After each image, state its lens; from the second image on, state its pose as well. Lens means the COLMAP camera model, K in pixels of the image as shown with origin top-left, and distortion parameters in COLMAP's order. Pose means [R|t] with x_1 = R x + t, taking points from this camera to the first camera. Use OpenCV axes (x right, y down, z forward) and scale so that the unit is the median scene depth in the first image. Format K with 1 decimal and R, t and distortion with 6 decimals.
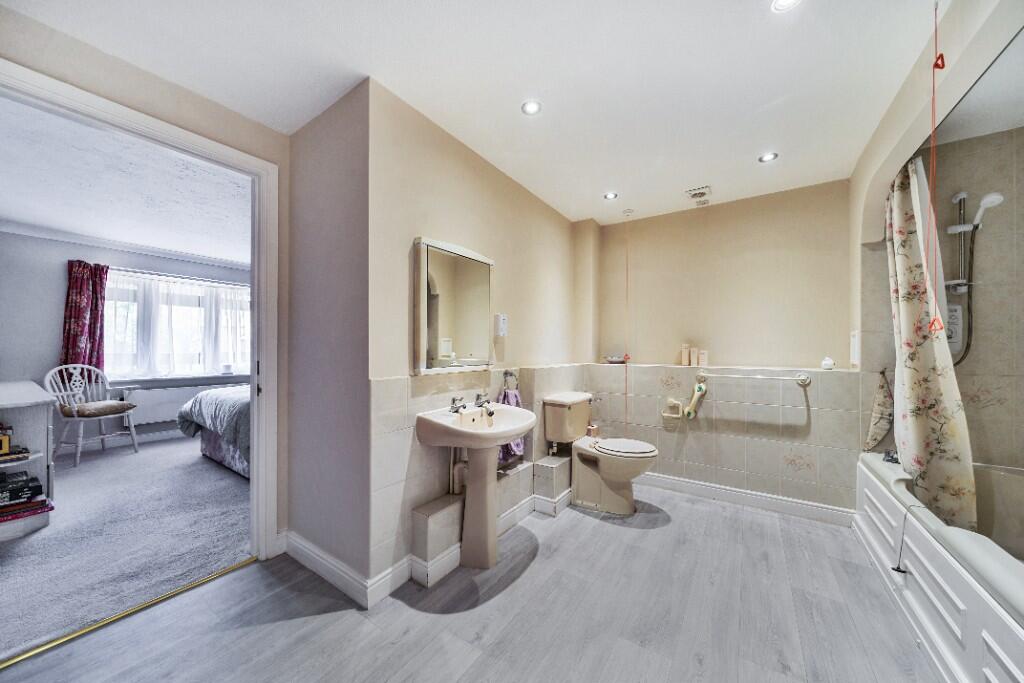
lens RADIAL K [[348.7, 0, 518.8], [0, 348.7, 347.2], [0, 0, 1]] dist [-0.002945, 0.000503]
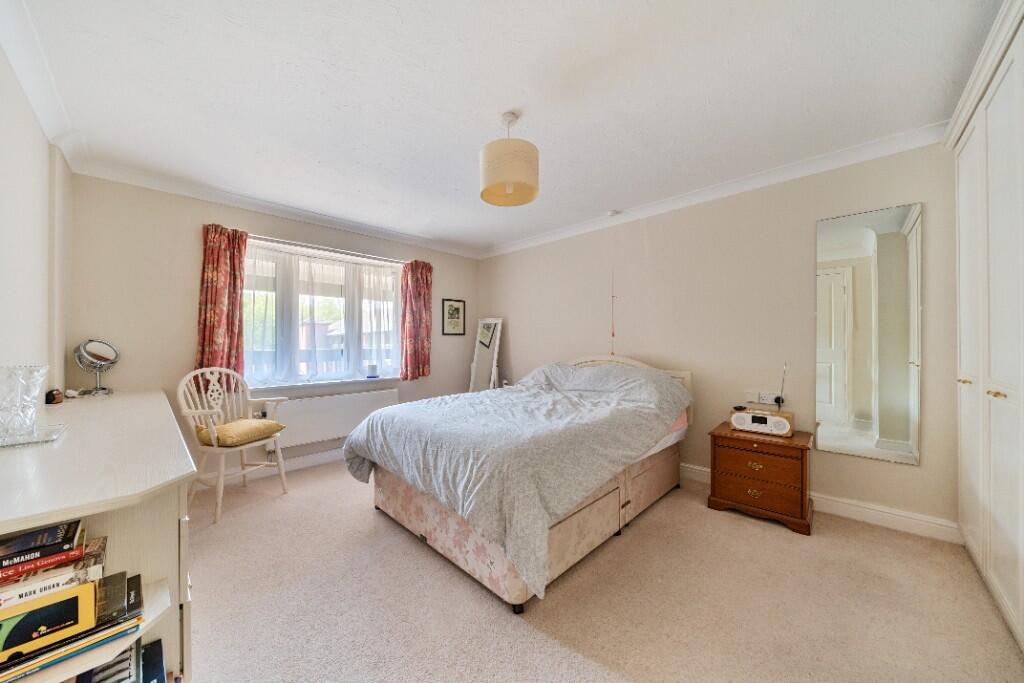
lens RADIAL K [[348.7, 0, 511.1], [0, 348.7, 346.8], [0, 0, 1]] dist [-0.002945, 0.000503]
pose [[0.982507, -0.009083, -0.186003, -0.526809], [0.009638, 0.999951, 0.002079, 0.011088], [0.185975, -0.003835, 0.982547, 0.401448]]
